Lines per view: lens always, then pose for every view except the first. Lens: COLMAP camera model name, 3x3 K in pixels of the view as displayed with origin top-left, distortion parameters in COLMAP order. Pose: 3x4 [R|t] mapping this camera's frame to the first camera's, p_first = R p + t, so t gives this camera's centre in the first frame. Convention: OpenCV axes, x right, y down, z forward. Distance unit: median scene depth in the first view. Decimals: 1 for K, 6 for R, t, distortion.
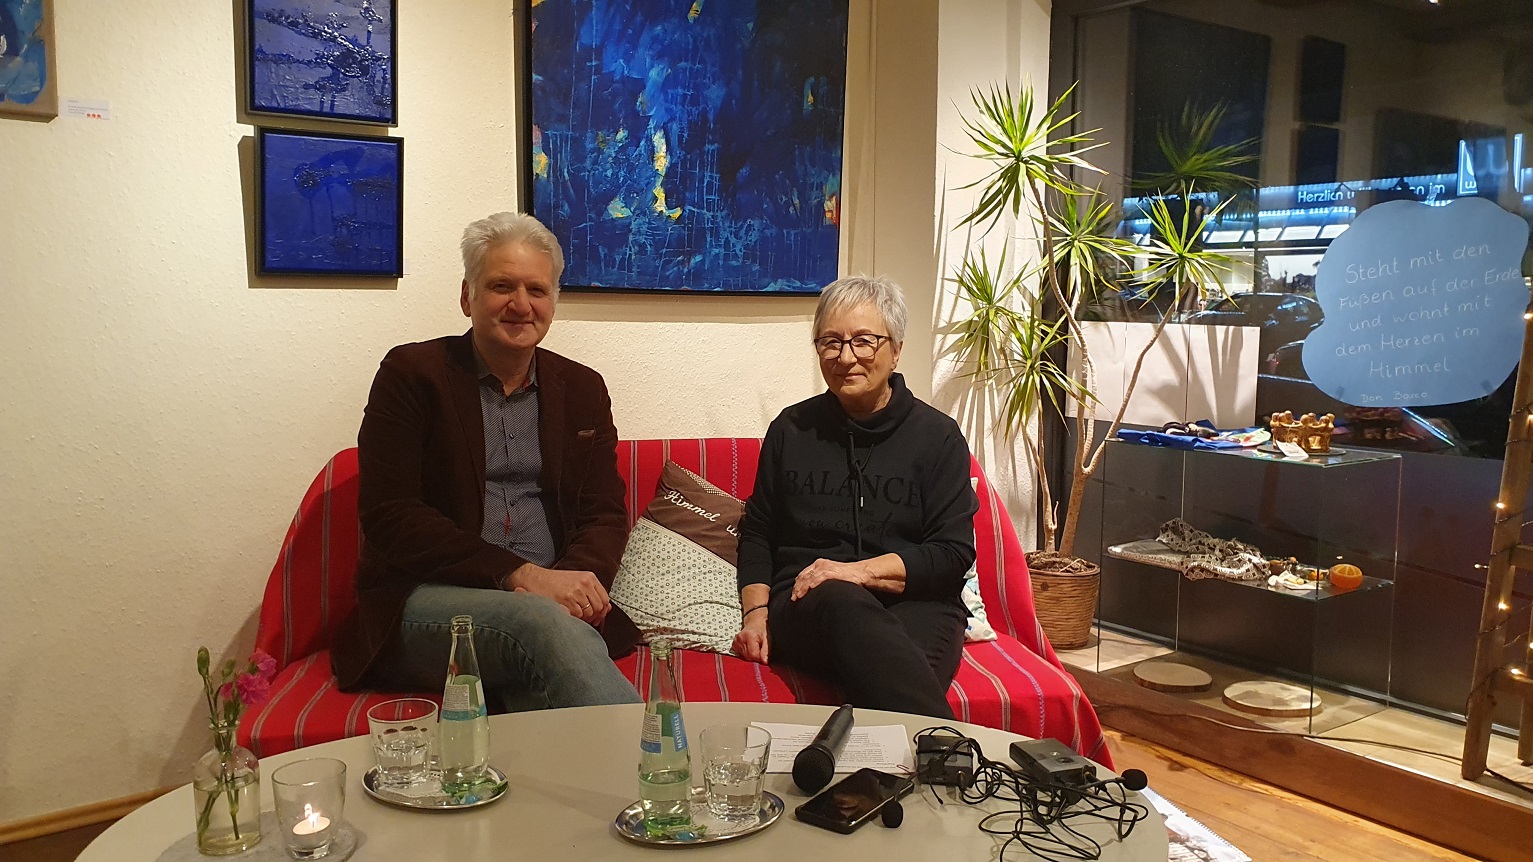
lens RADIAL K [[1191.0, 0, 766.2], [0, 1191.0, 420.3], [0, 0, 1]] dist [0.045724, -0.009008]
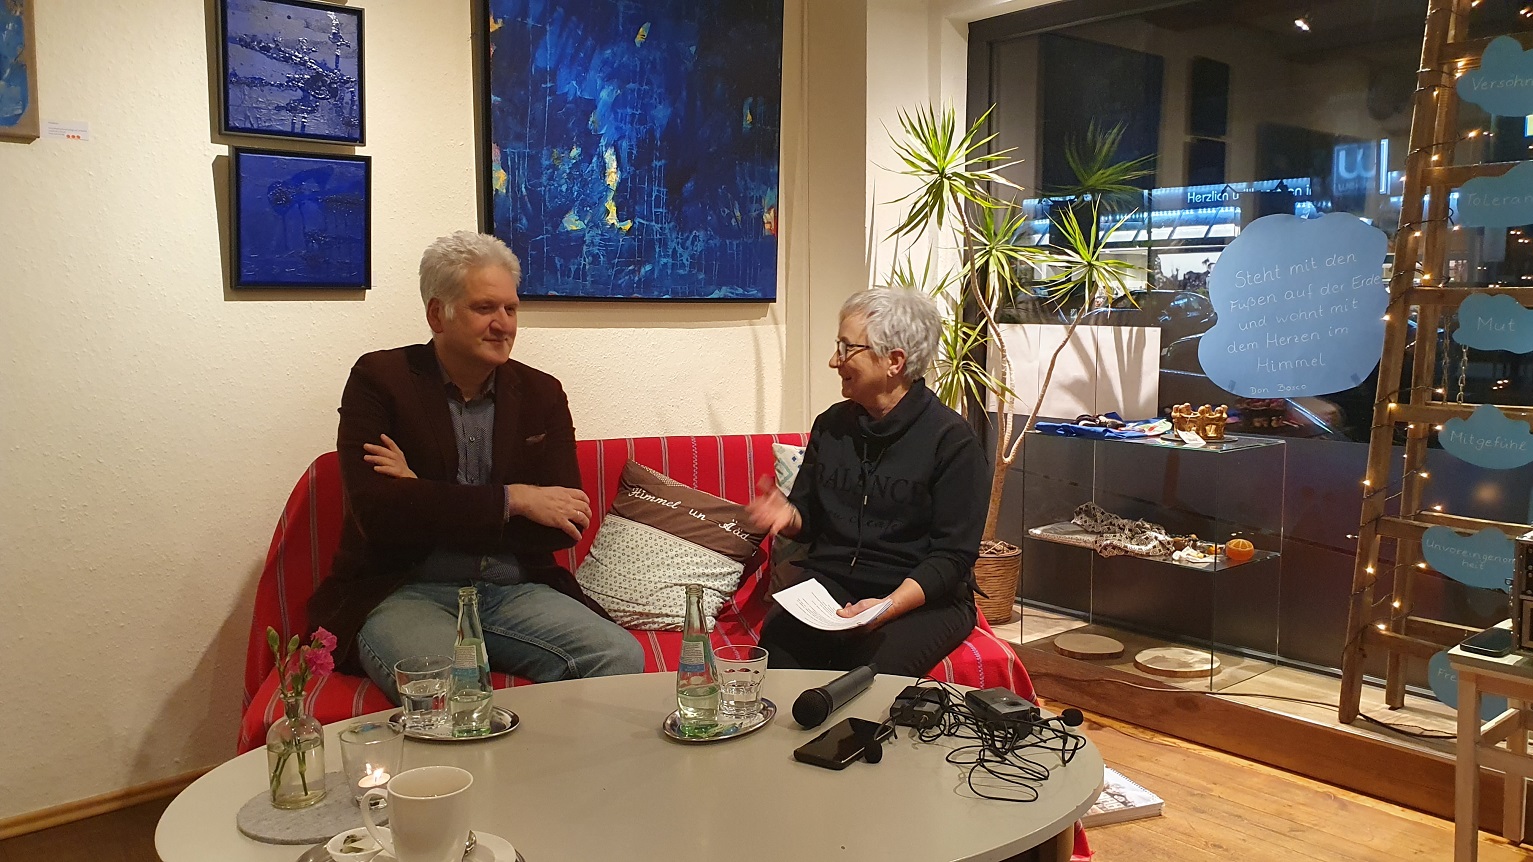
lens RADIAL K [[1180.6, 0, 777.3], [0, 1180.6, 411.1], [0, 0, 1]] dist [0.107579, -0.164723]
pose [[0.996413, -0.015406, 0.083208, -0.033128], [0.015888, 0.999861, -0.005138, -0.000632], [-0.083117, 0.006442, 0.996519, -0.065309]]
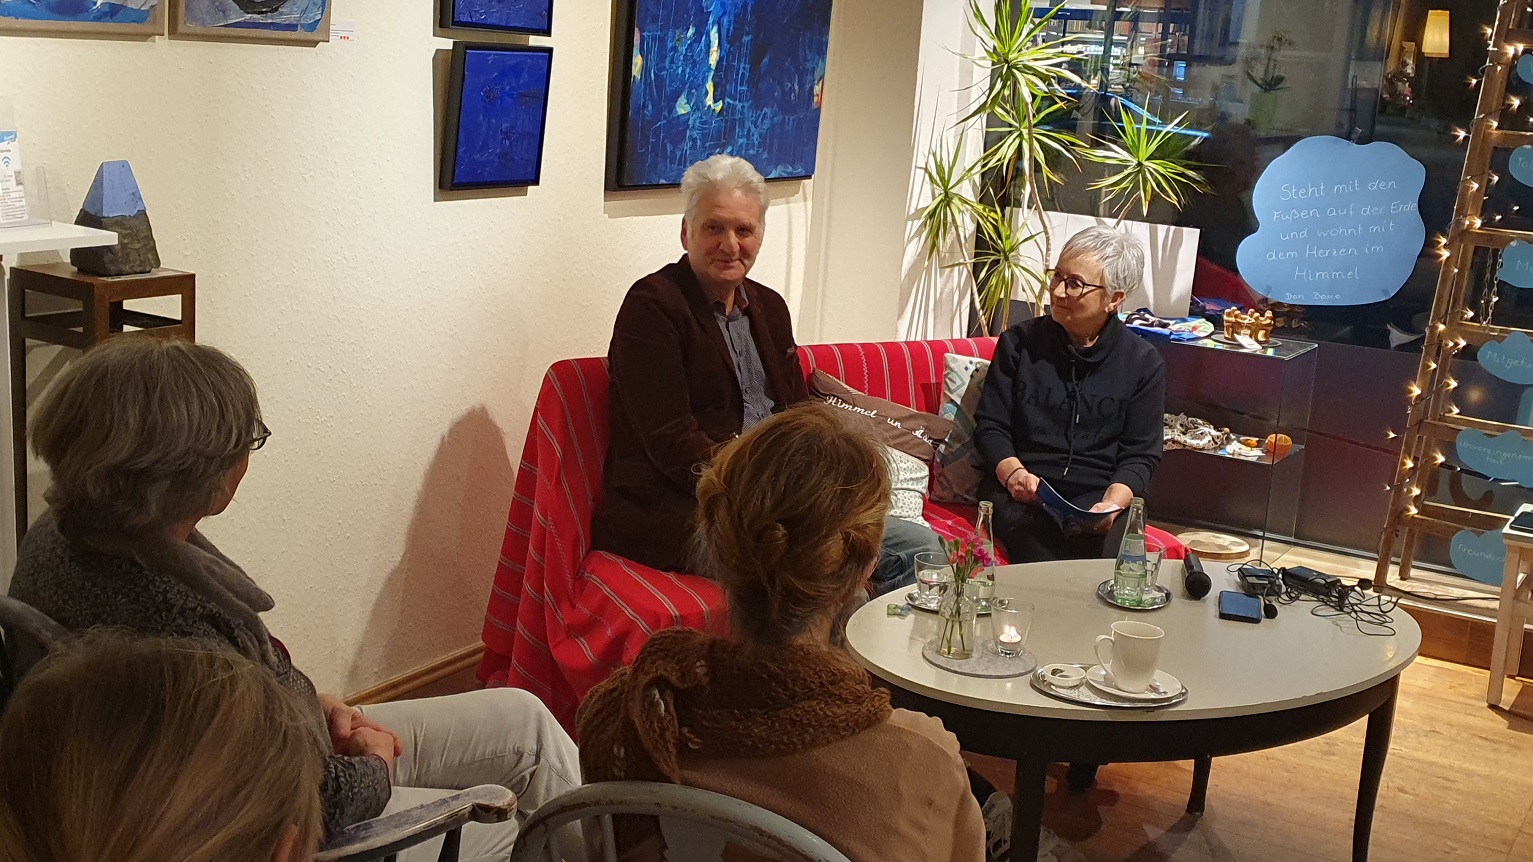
lens RADIAL K [[1869.1, 0, 767.7], [0, 1869.1, 383.7], [0, 0, 1]] dist [0.138104, 0.010663]
pose [[0.911417, -0.024338, 0.410764, -0.706482], [-0.020839, 0.994238, 0.105146, -0.111296], [-0.410956, -0.104391, 0.905659, -0.476252]]
